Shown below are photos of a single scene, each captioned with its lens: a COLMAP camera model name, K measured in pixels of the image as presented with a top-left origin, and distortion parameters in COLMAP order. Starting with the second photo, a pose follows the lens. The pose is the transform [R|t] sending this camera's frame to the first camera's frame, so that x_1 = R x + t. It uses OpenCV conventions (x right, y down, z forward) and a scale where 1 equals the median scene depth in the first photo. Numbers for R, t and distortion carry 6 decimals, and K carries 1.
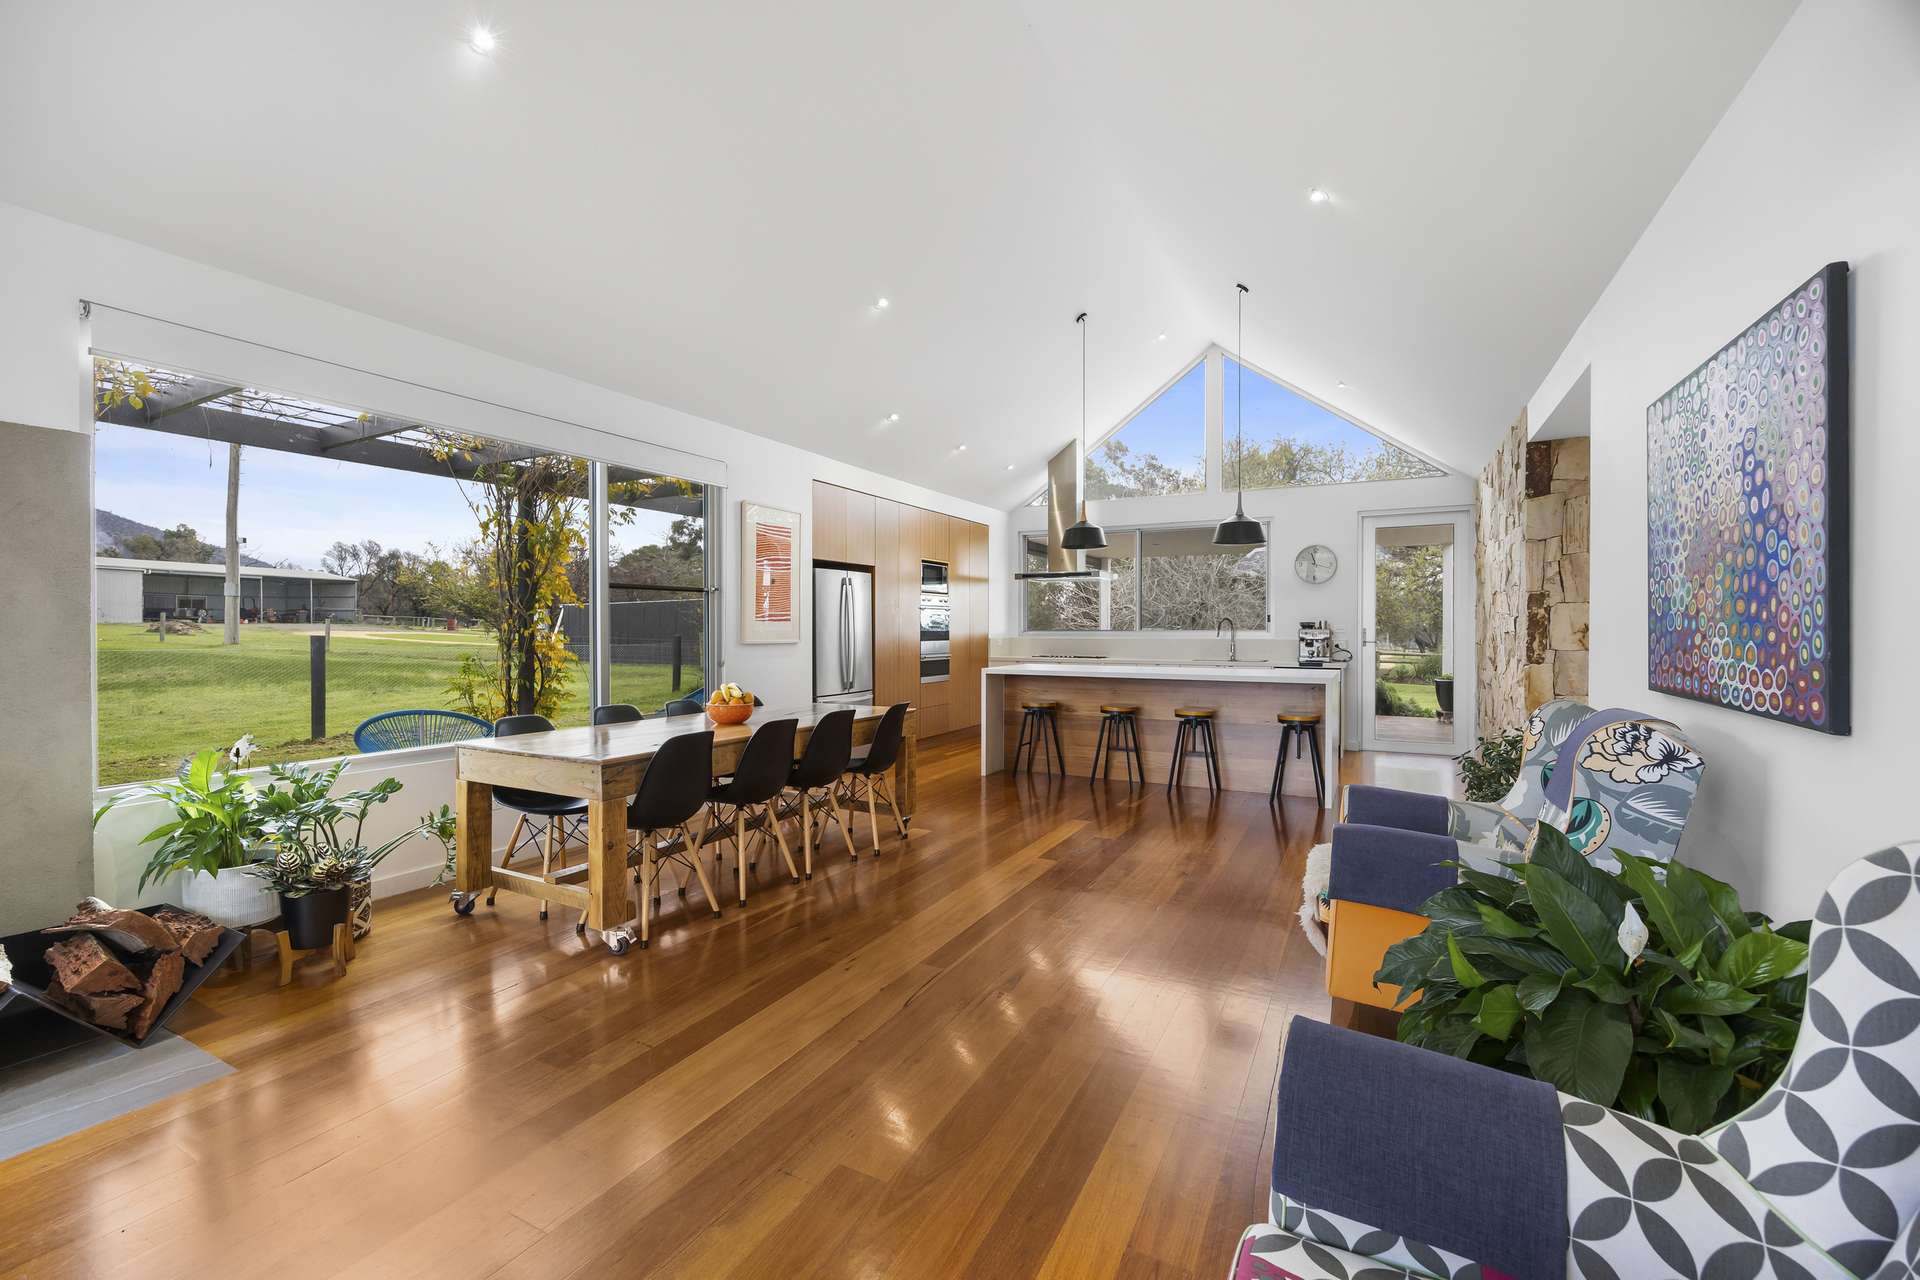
lens RADIAL K [[807.5, 0, 948.5], [0, 807.5, 637.2], [0, 0, 1]] dist [-0.009959, 0.000011]
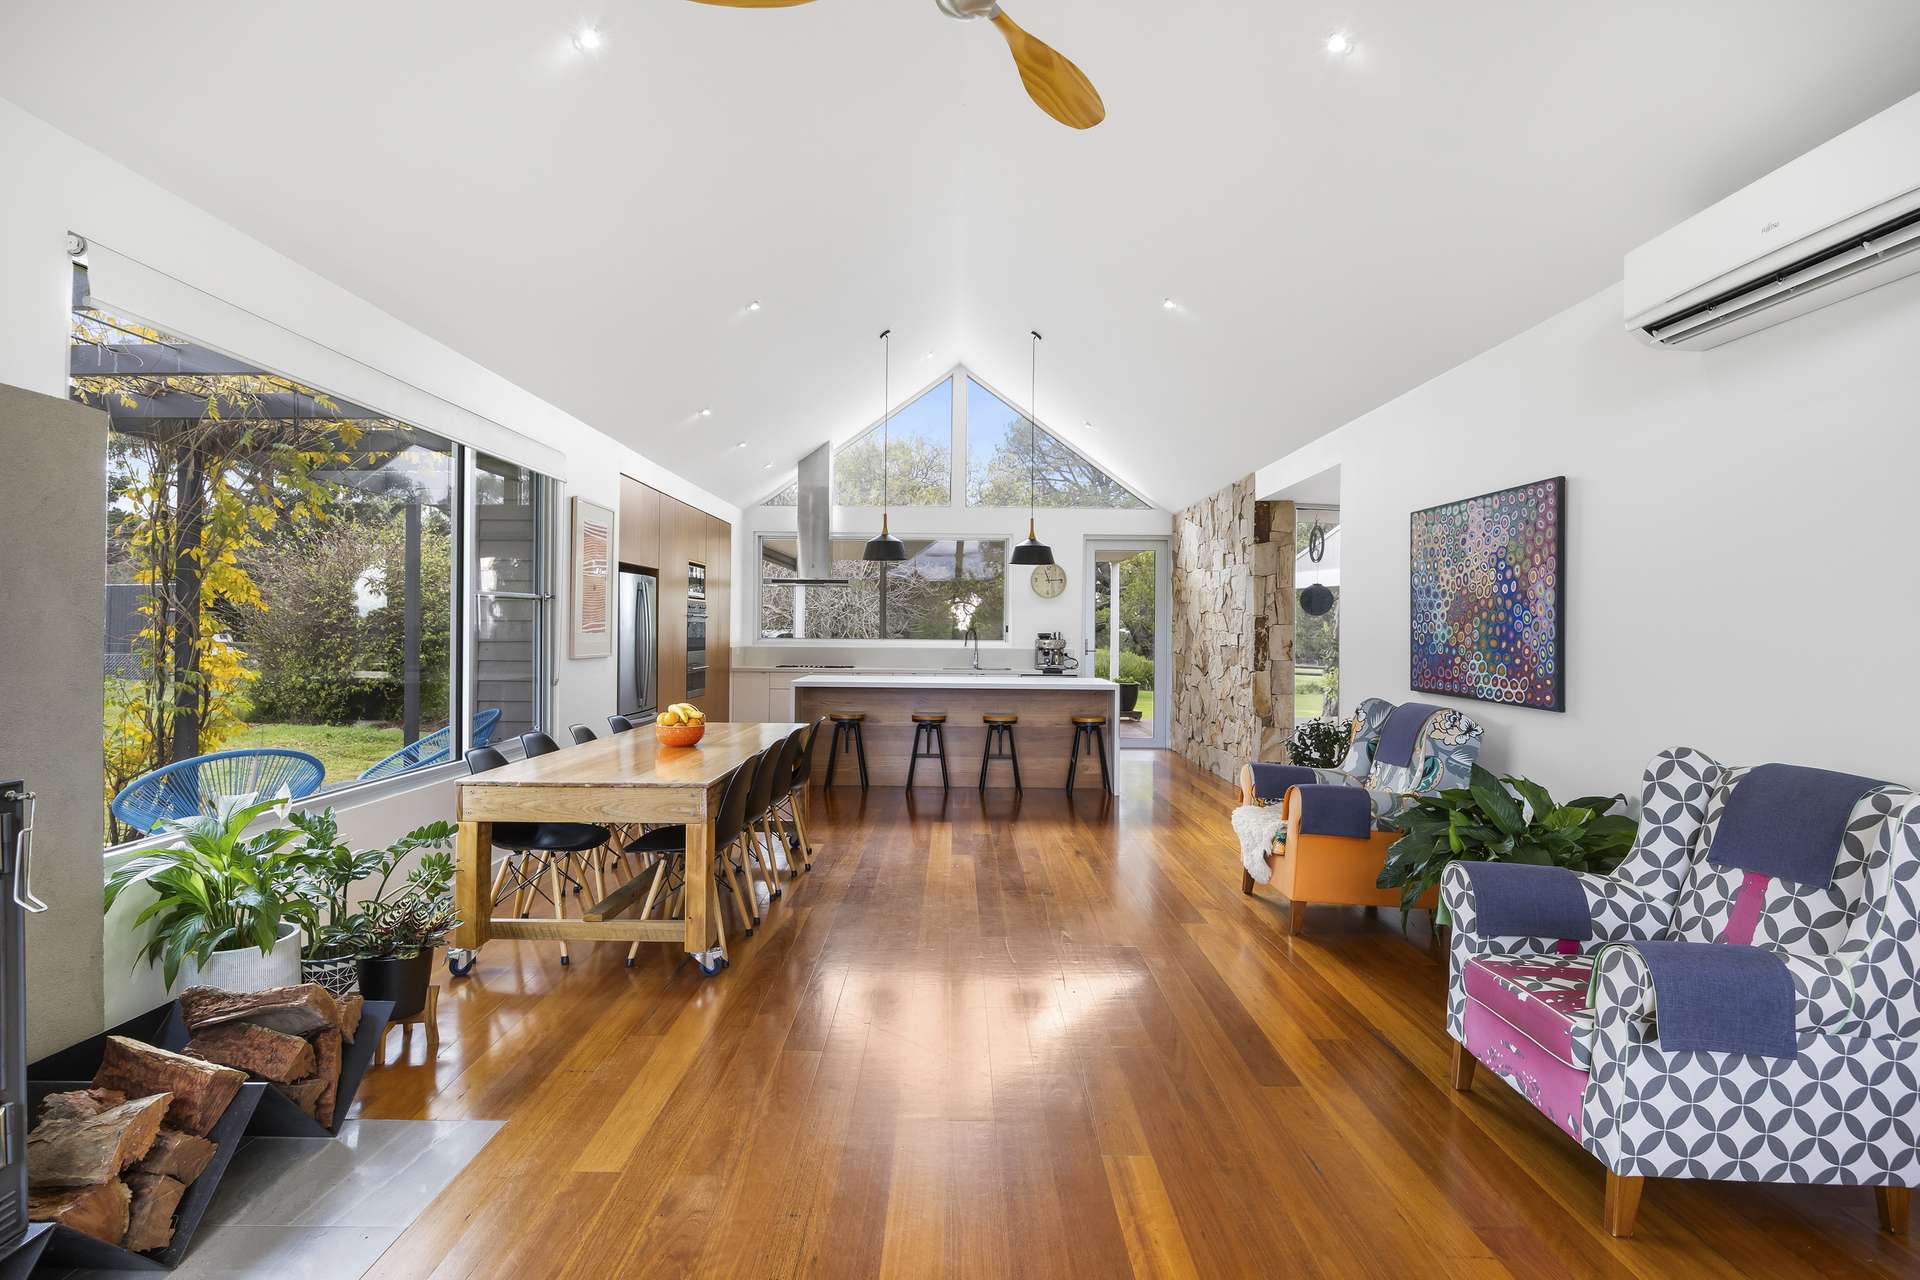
lens RADIAL K [[950.6, 0, 952.5], [0, 950.6, 623.8], [0, 0, 1]] dist [-0.002081, 0.000106]
pose [[0.881693, 0.010416, 0.471708, -0.433006], [-0.003704, 0.999878, -0.015154, -0.018273], [-0.471808, 0.011614, 0.881625, -0.121871]]
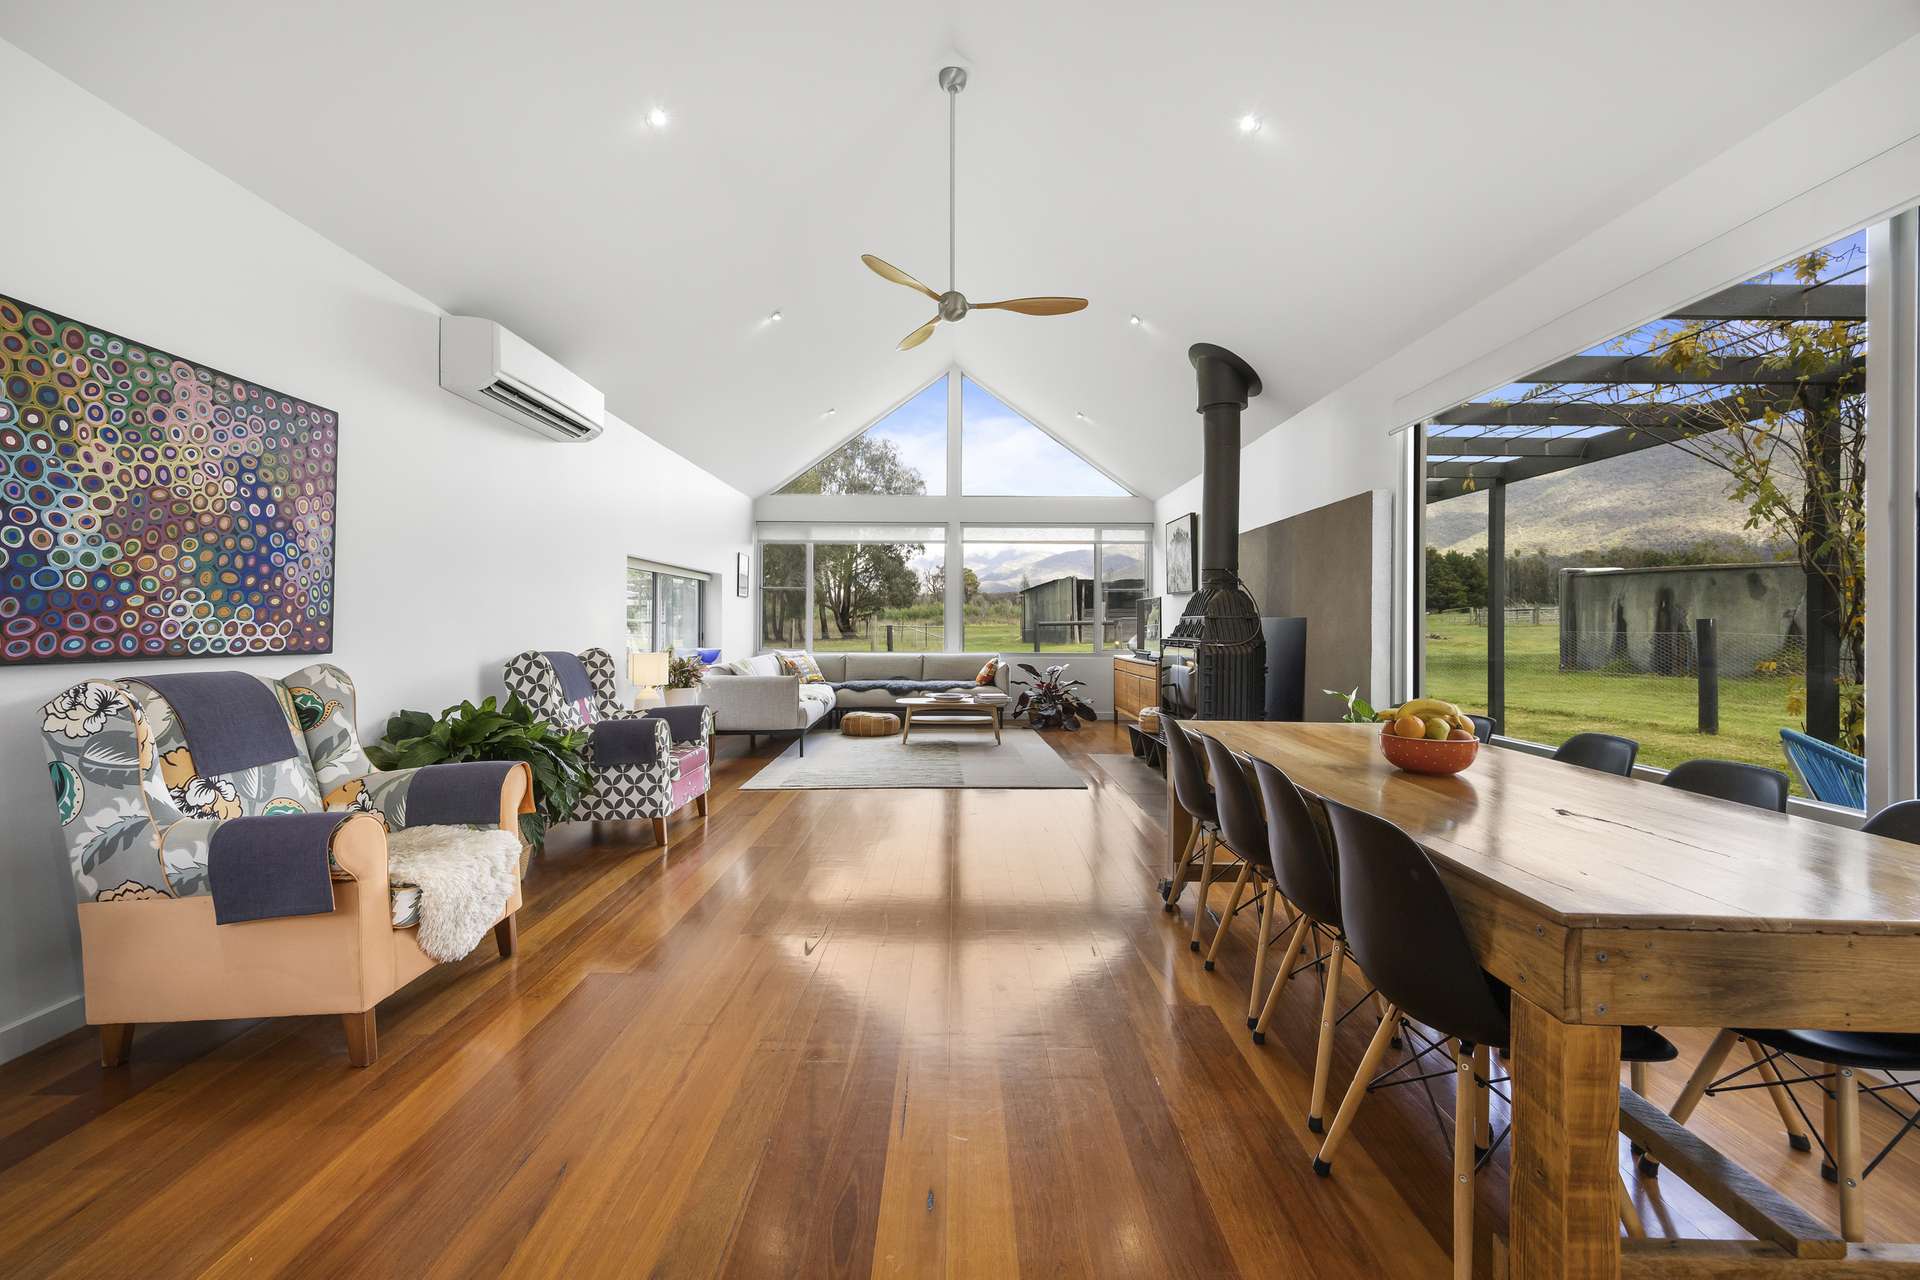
lens RADIAL K [[781.1, 0, 958.4], [0, 781.1, 634.6], [0, 0, 1]] dist [0.000395, -0.000013]
pose [[-0.881900, 0.000862, -0.471435, 0.212303], [-0.011533, 0.999660, 0.023401, 0.004698], [0.471295, 0.026074, -0.881590, 1.093113]]
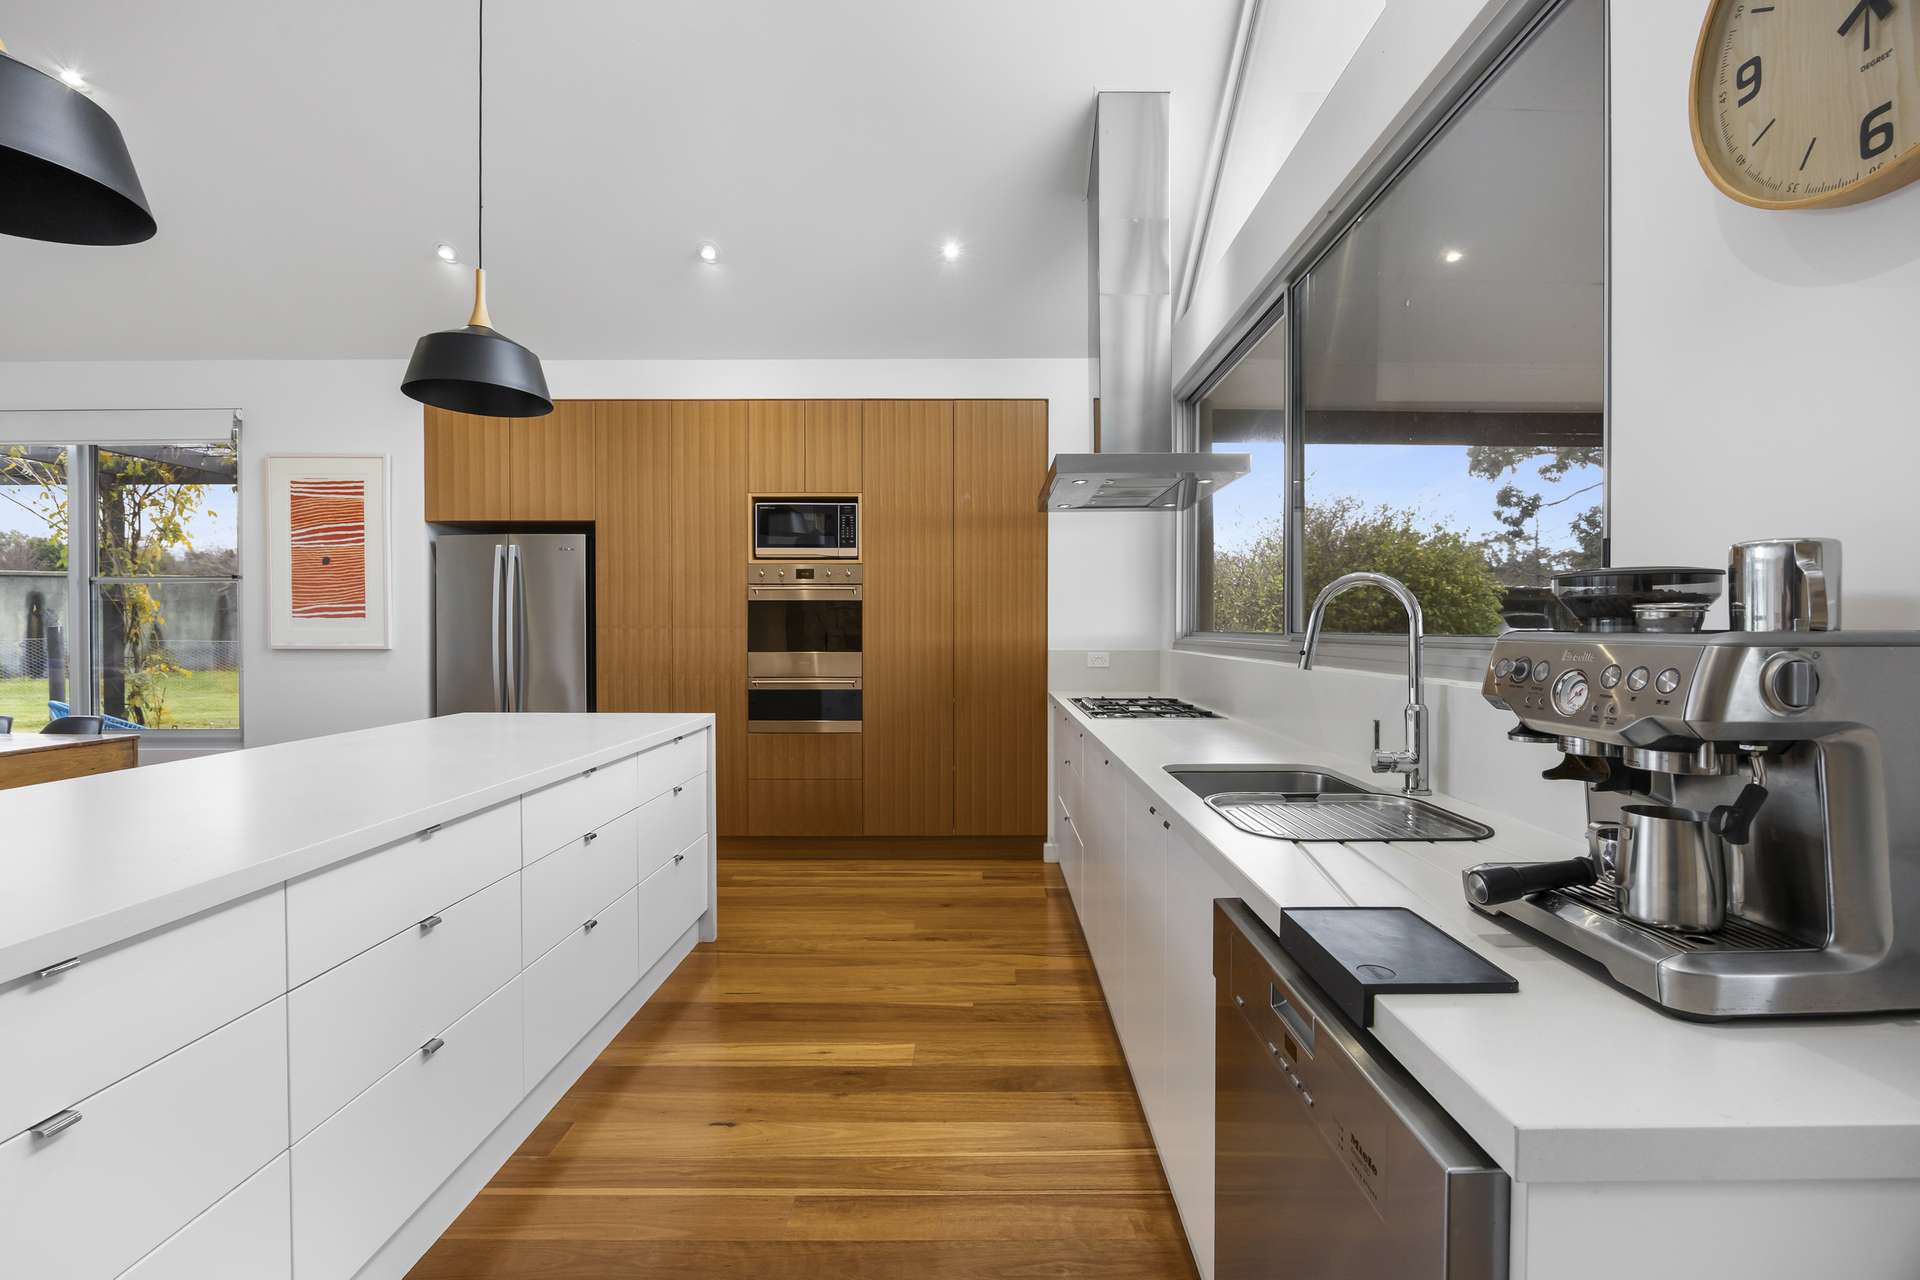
lens RADIAL K [[807.5, 0, 963.6], [0, 807.5, 632.0], [0, 0, 1]] dist [-0.009959, 0.000011]
pose [[0.481973, 0.001517, -0.876185, 0.795605], [-0.010629, 0.999935, -0.004116, -0.011069], [0.876122, 0.011297, 0.481957, 1.376914]]
